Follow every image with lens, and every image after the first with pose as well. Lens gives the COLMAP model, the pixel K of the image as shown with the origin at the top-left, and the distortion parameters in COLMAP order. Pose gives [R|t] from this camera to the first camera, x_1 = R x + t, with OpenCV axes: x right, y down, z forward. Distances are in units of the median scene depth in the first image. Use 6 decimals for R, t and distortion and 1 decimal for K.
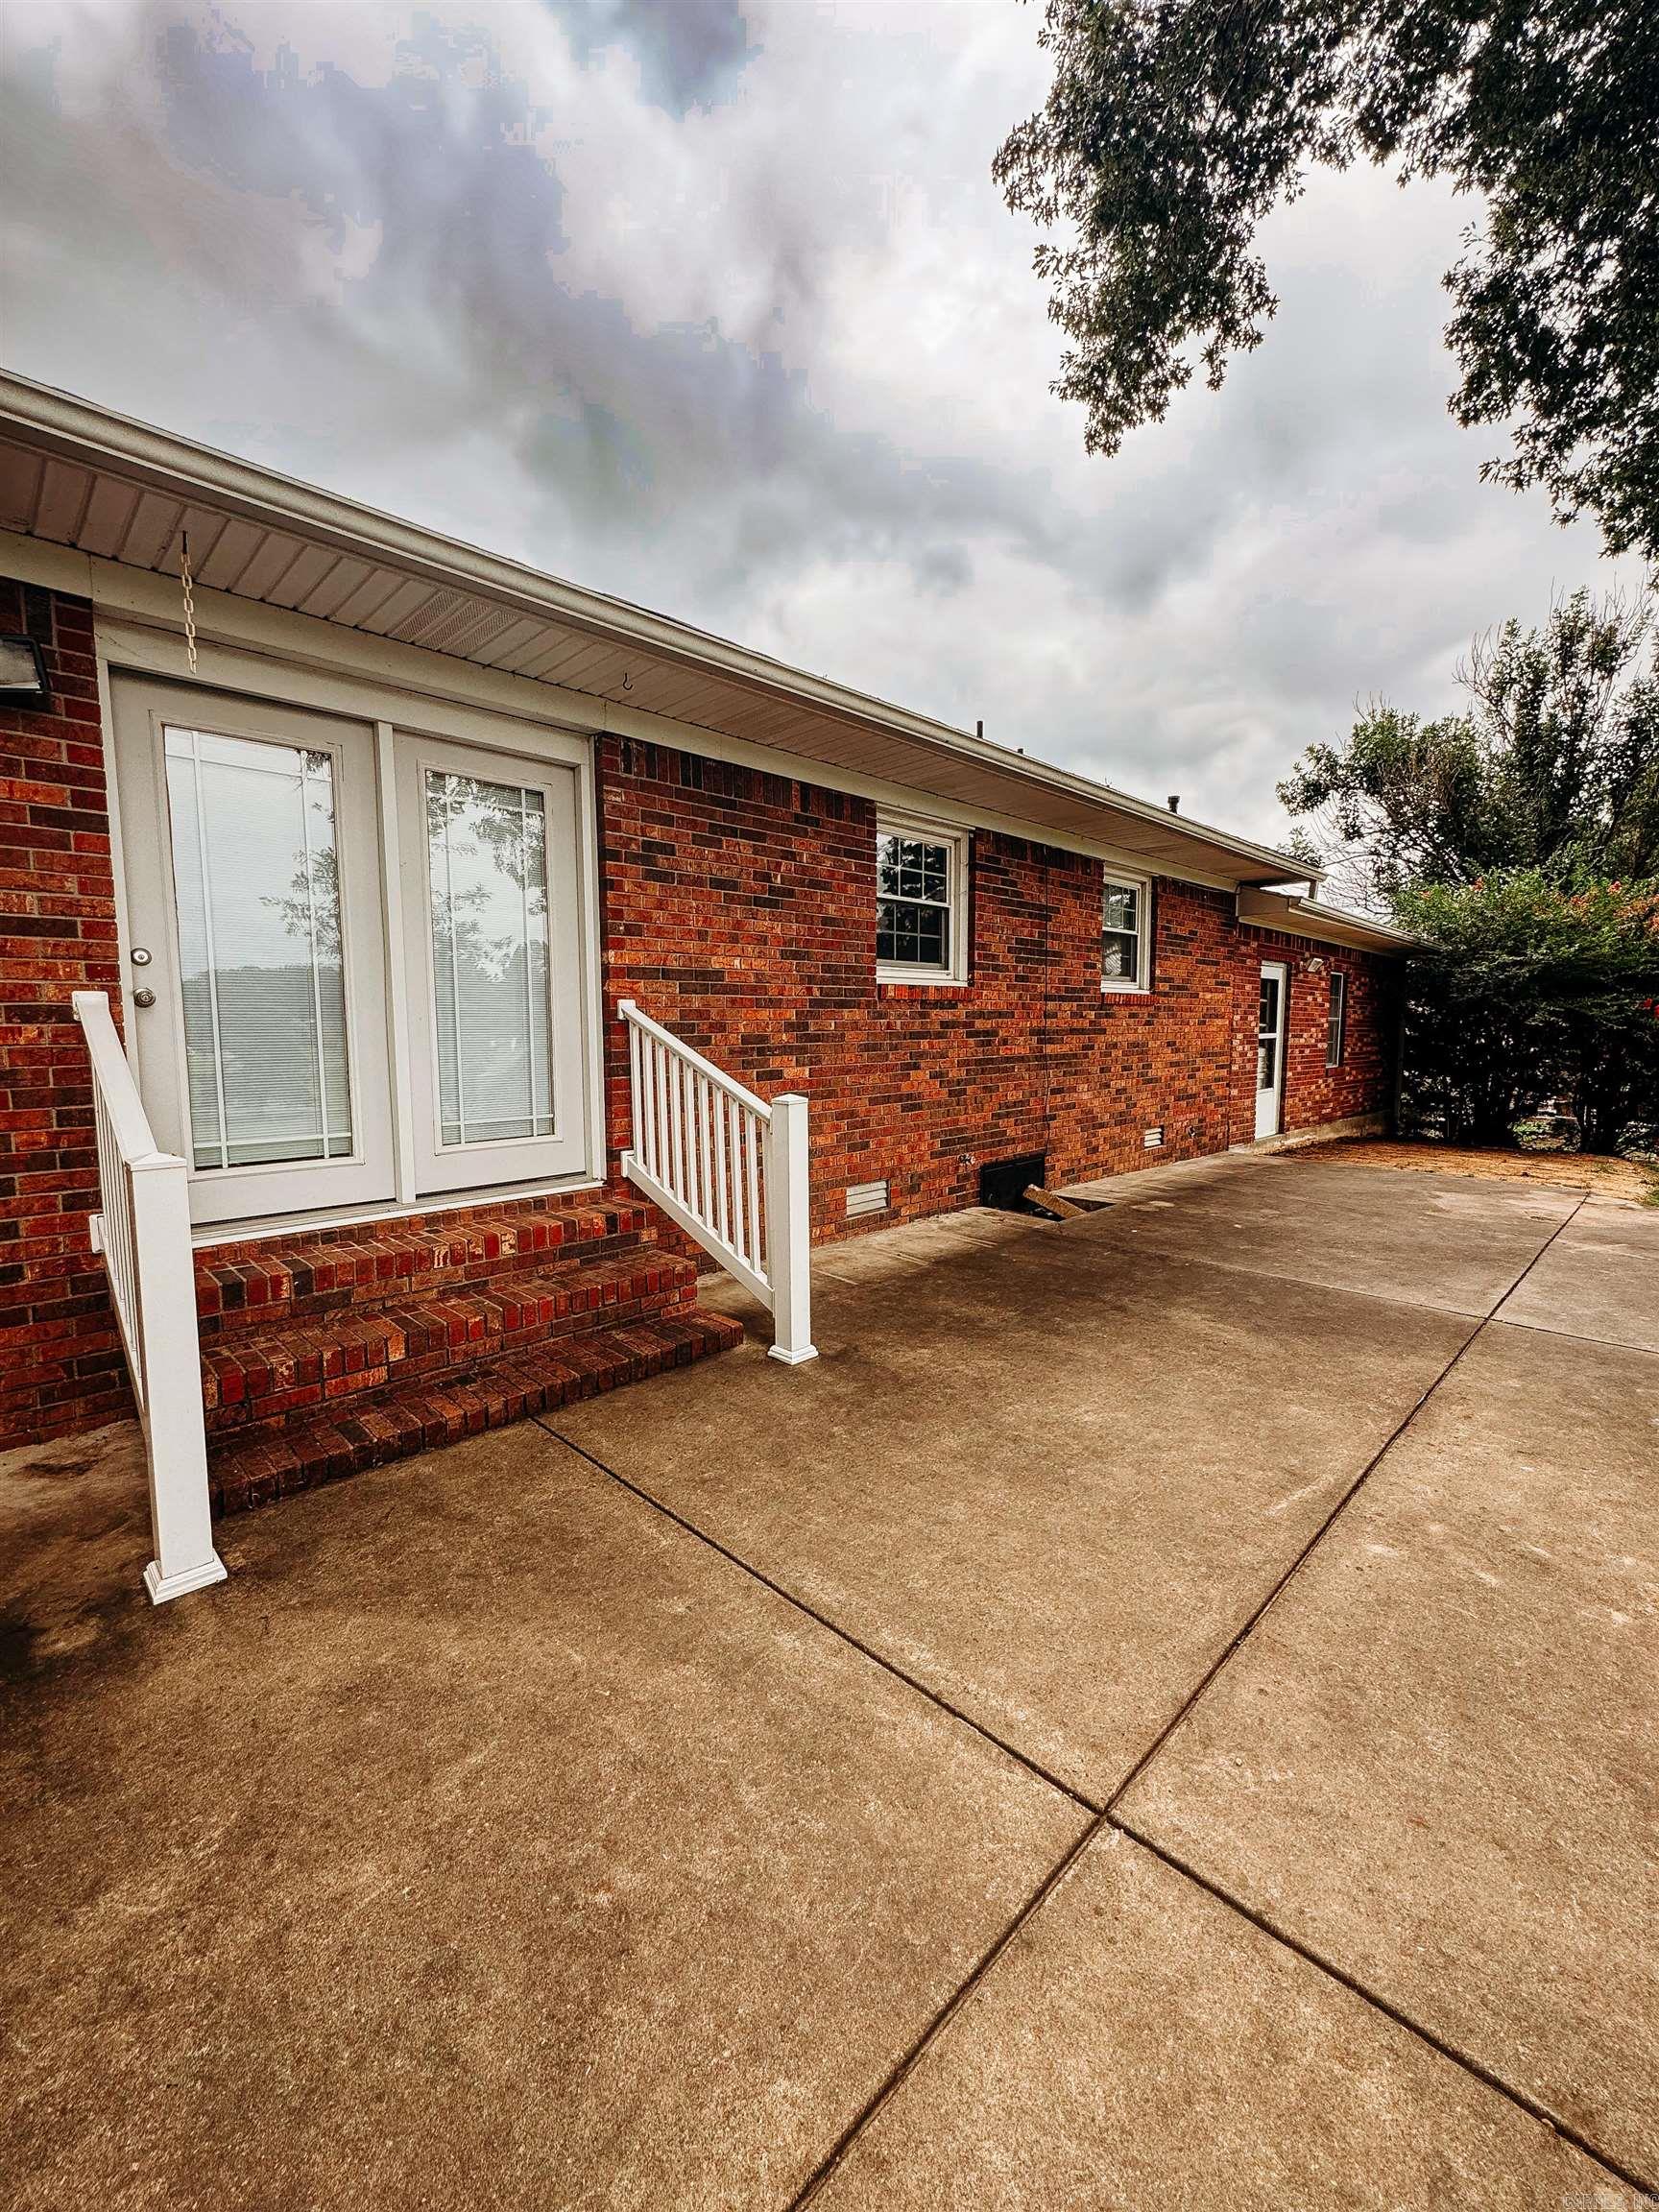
lens RADIAL K [[885.2, 0, 827.9], [0, 885.2, 1105.7], [0, 0, 1]] dist [-0.003352, 0.000453]
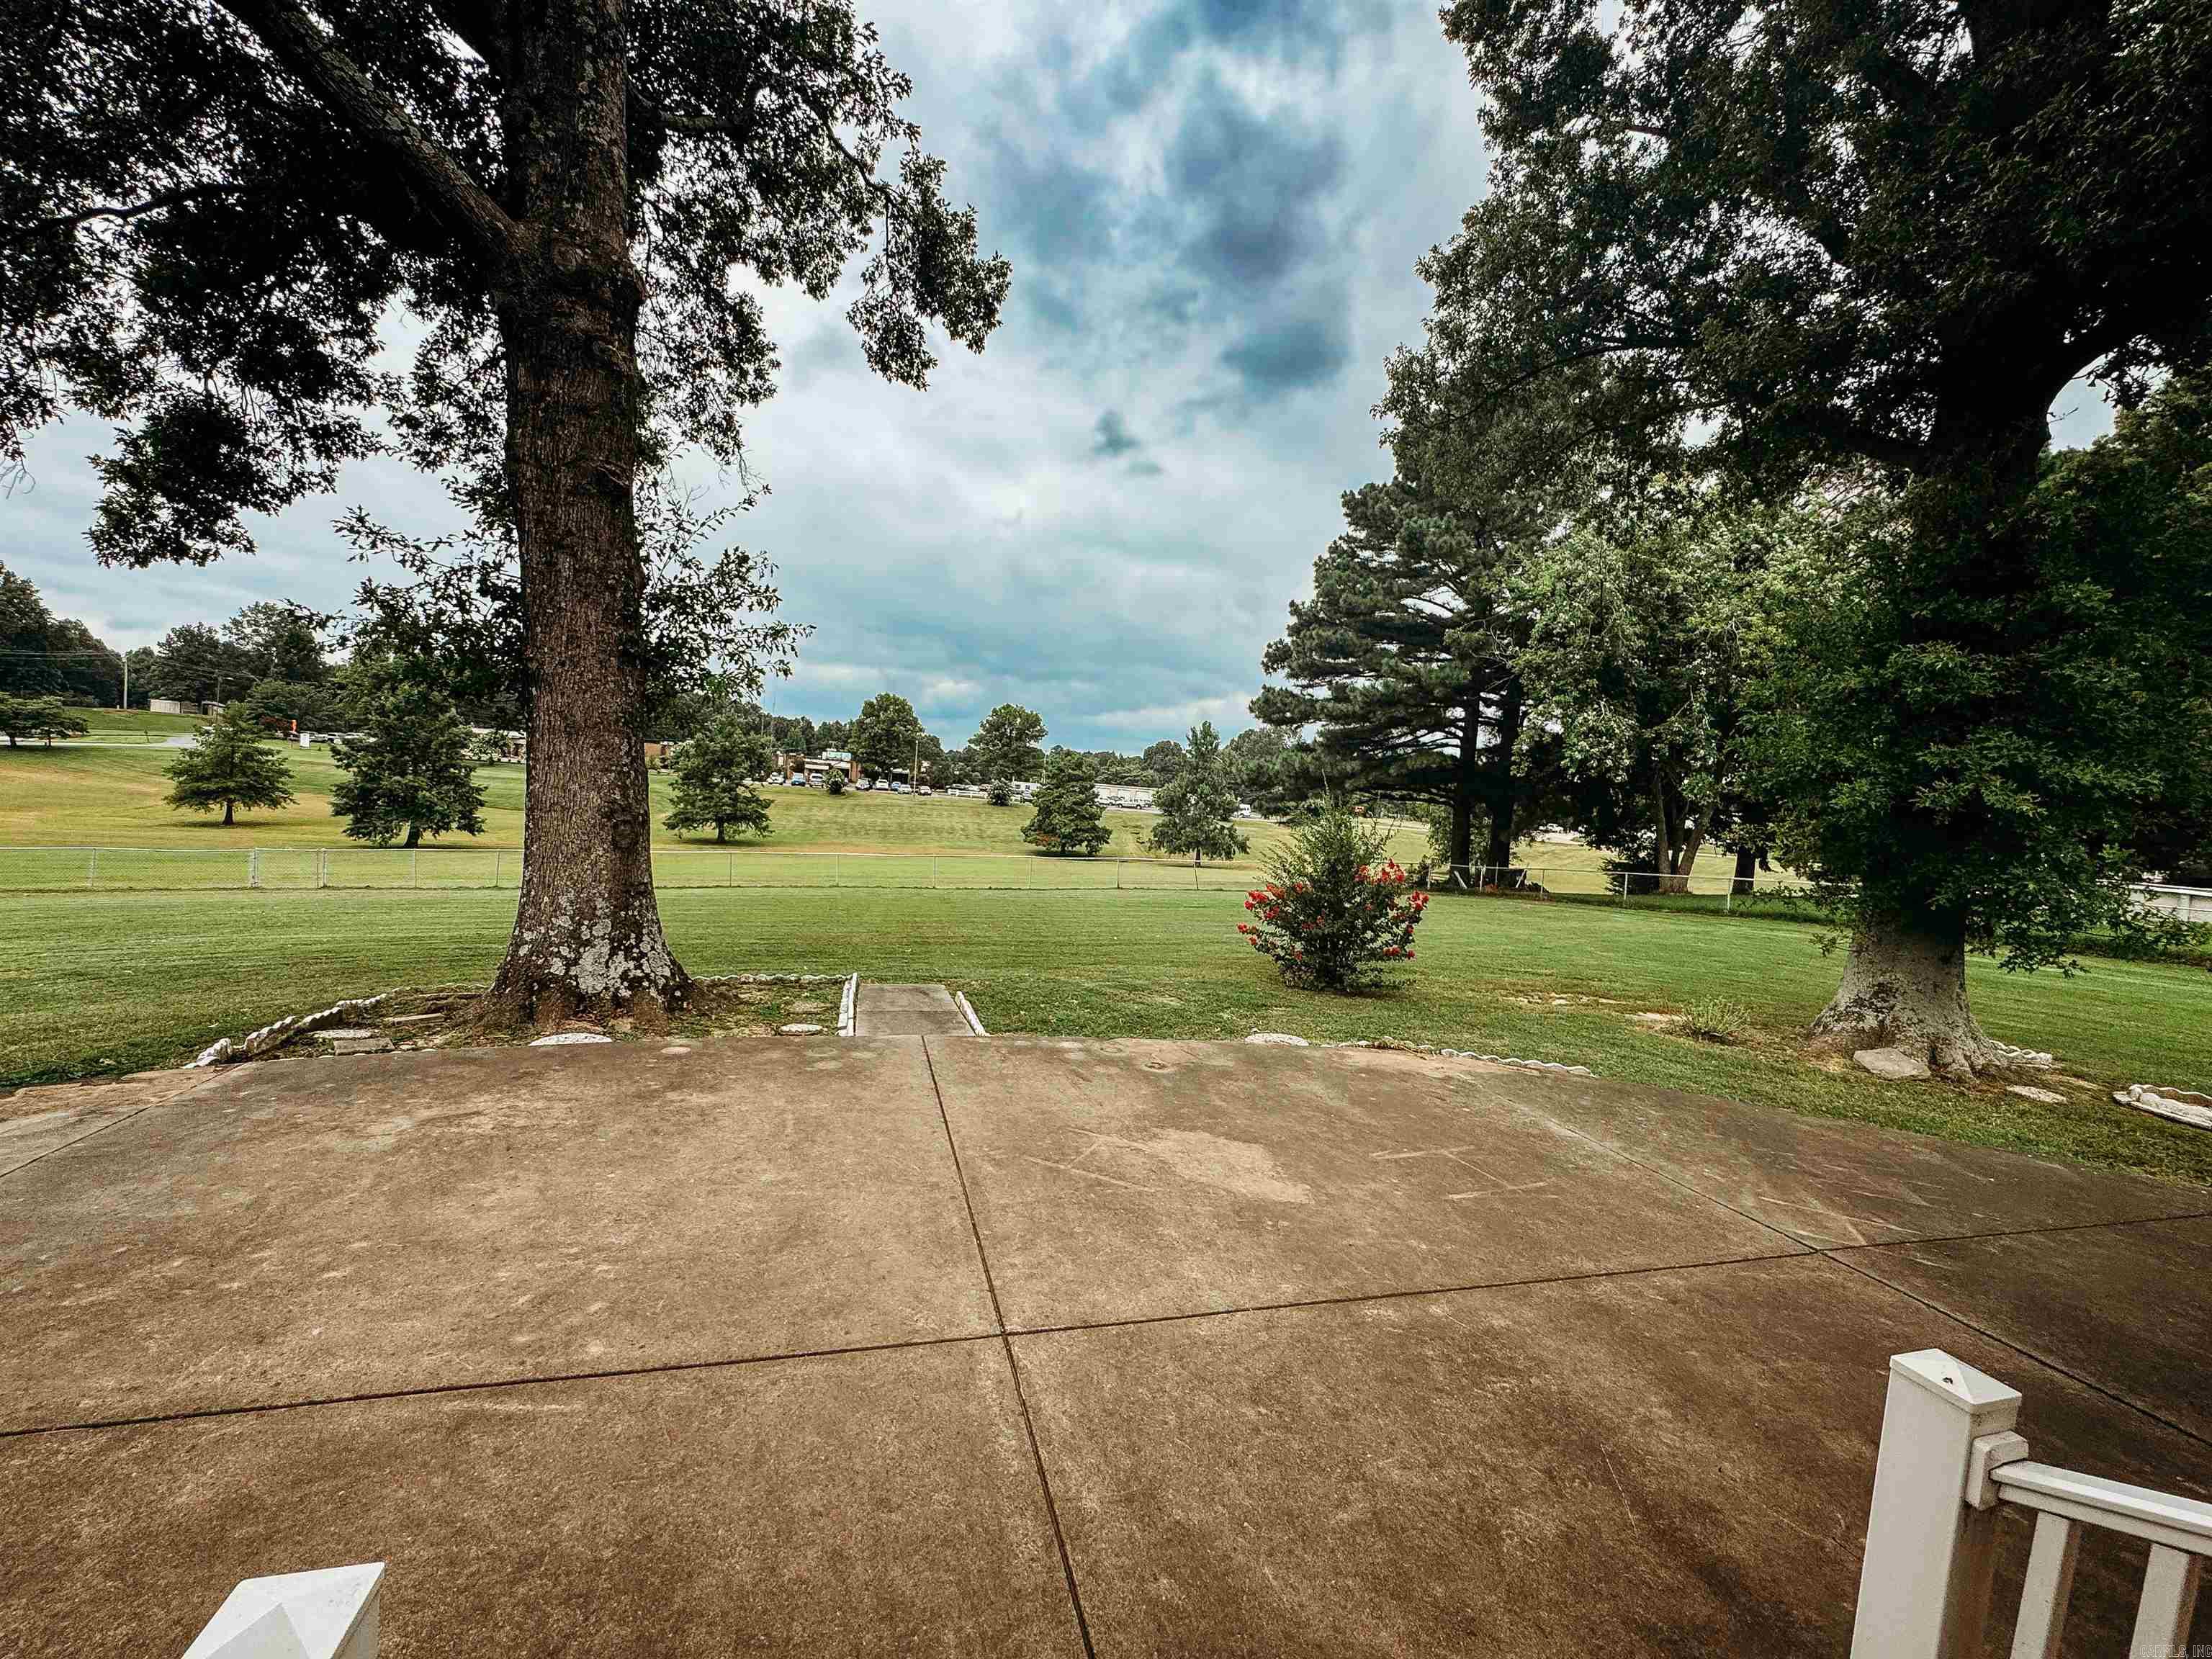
lens RADIAL K [[885.2, 0, 1101.1], [0, 885.2, 834.3], [0, 0, 1]] dist [-0.003352, 0.000453]
pose [[-0.873936, -0.093525, 0.476958, -0.532229], [-0.032998, 0.990465, 0.133753, -0.410039], [-0.484920, 0.101153, -0.868689, 1.932713]]
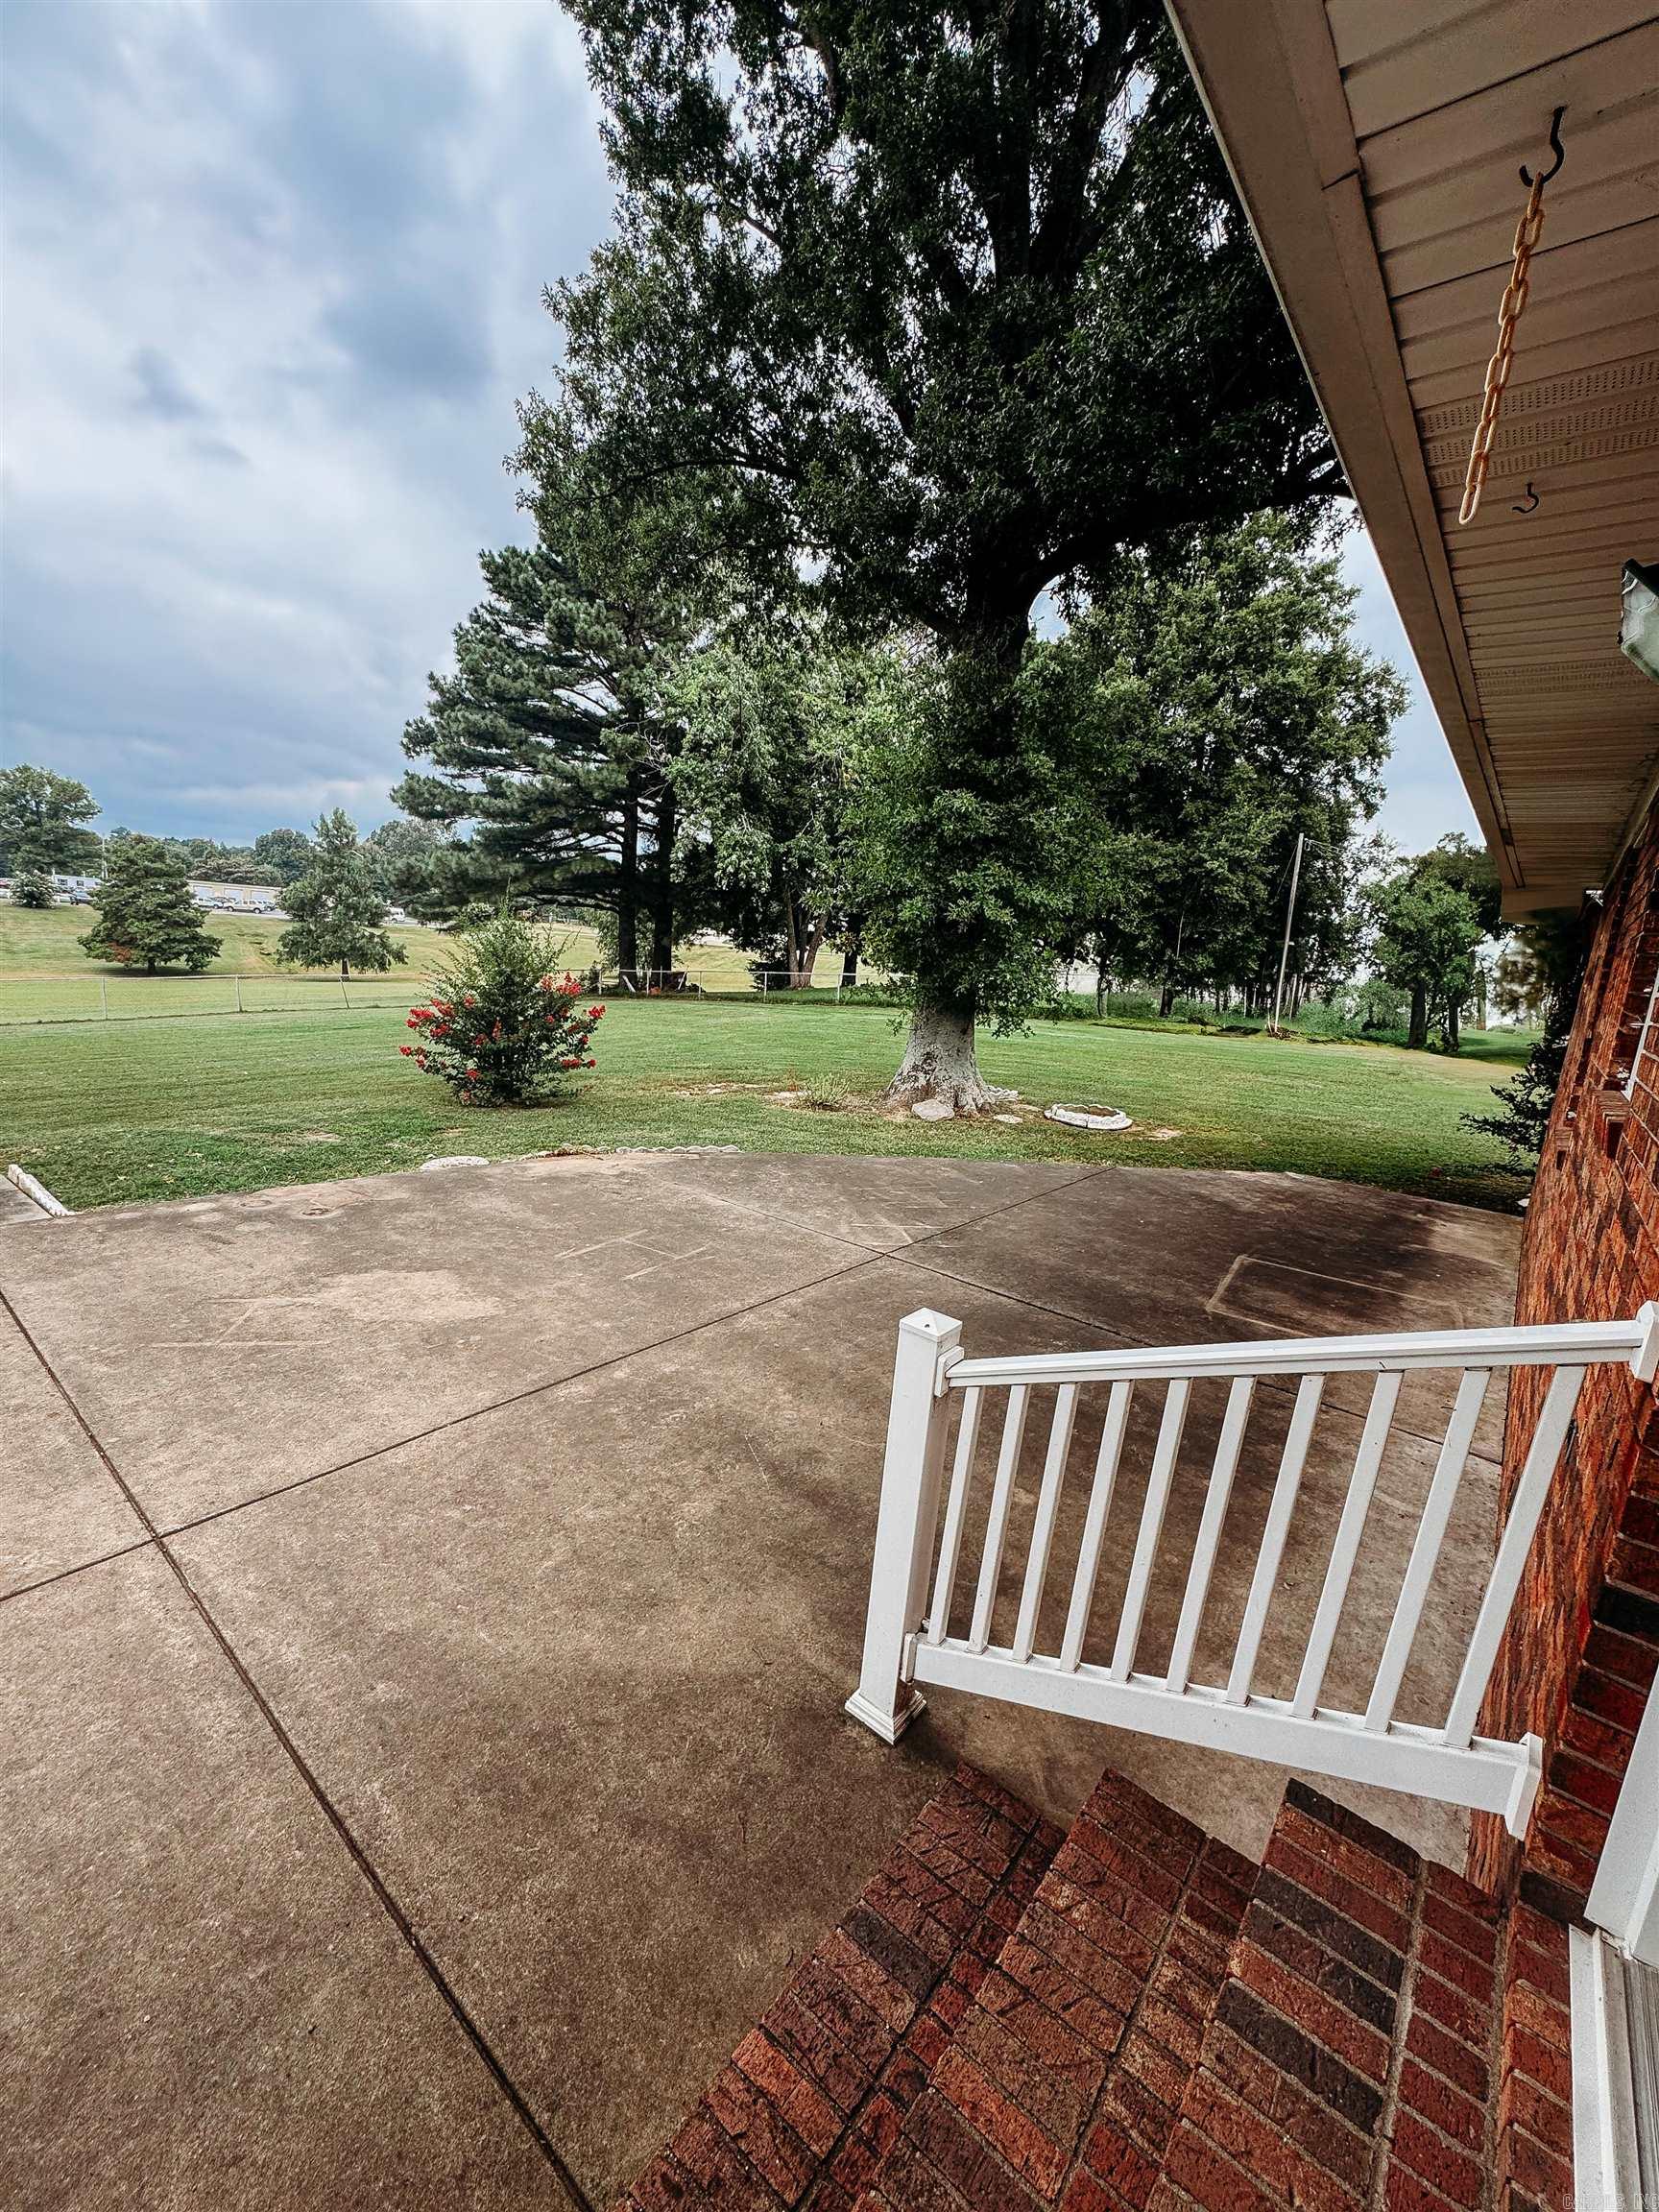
lens RADIAL K [[885.2, 0, 832.3], [0, 885.2, 1107.1], [0, 0, 1]] dist [-0.003352, 0.000453]
pose [[-0.990824, -0.059476, -0.121371, -0.565184], [-0.091531, 0.955990, 0.278756, -0.454734], [0.099450, 0.287307, -0.952662, 1.982880]]
